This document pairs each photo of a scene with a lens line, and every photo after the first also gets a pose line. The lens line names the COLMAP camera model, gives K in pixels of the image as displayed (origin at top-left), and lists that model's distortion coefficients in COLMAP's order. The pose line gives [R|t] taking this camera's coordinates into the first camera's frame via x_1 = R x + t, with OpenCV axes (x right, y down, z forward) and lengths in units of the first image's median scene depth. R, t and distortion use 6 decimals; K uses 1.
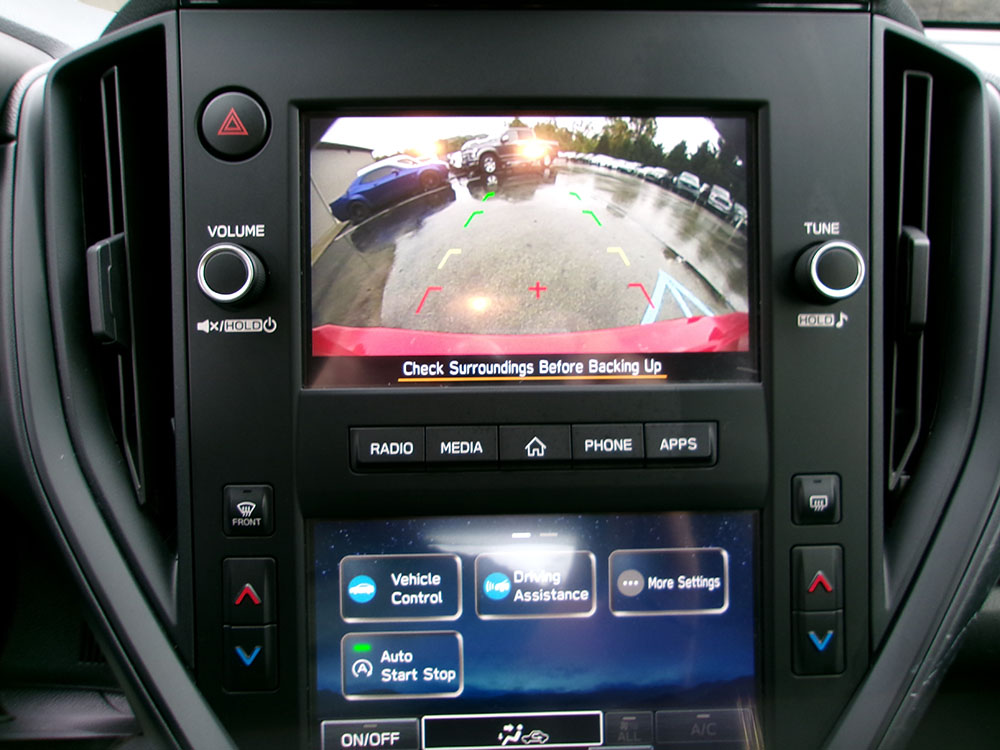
lens RADIAL K [[775.1, 0, 503.6], [0, 775.1, 378.9], [0, 0, 1]] dist [-0.049465, 0.087426]
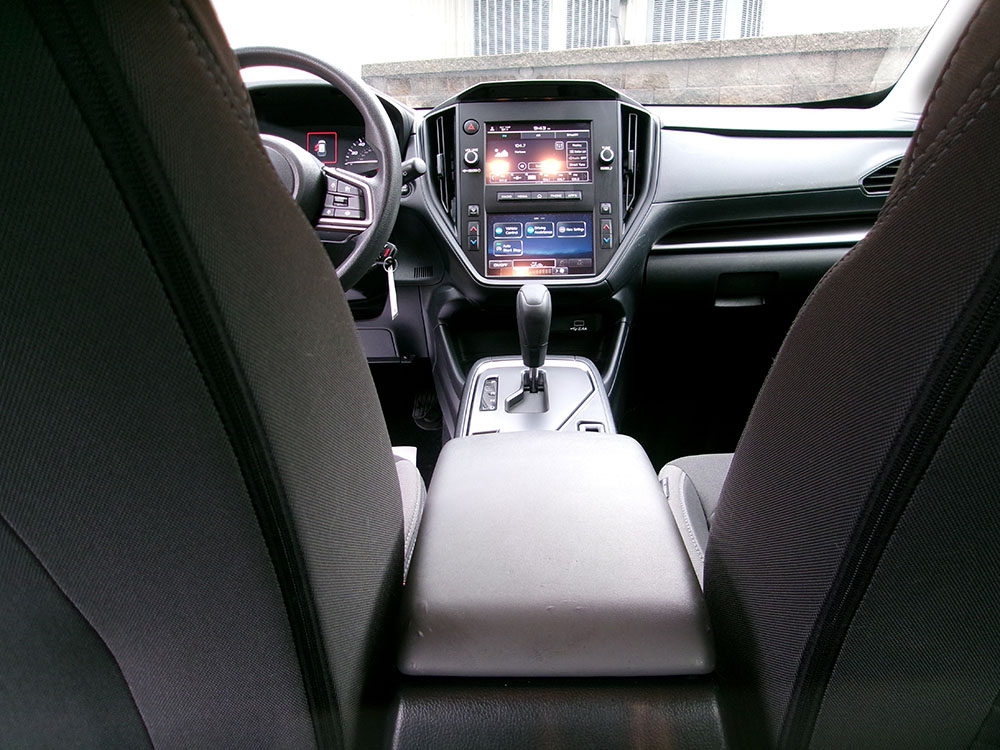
lens RADIAL K [[775.1, 0, 503.6], [0, 775.1, 378.9], [0, 0, 1]] dist [-0.049465, 0.087426]
pose [[0.997759, 0.001017, -0.066900, 0.129222], [-0.008480, 0.993742, -0.111377, 1.563486], [0.066368, 0.111695, 0.991524, -3.151344]]
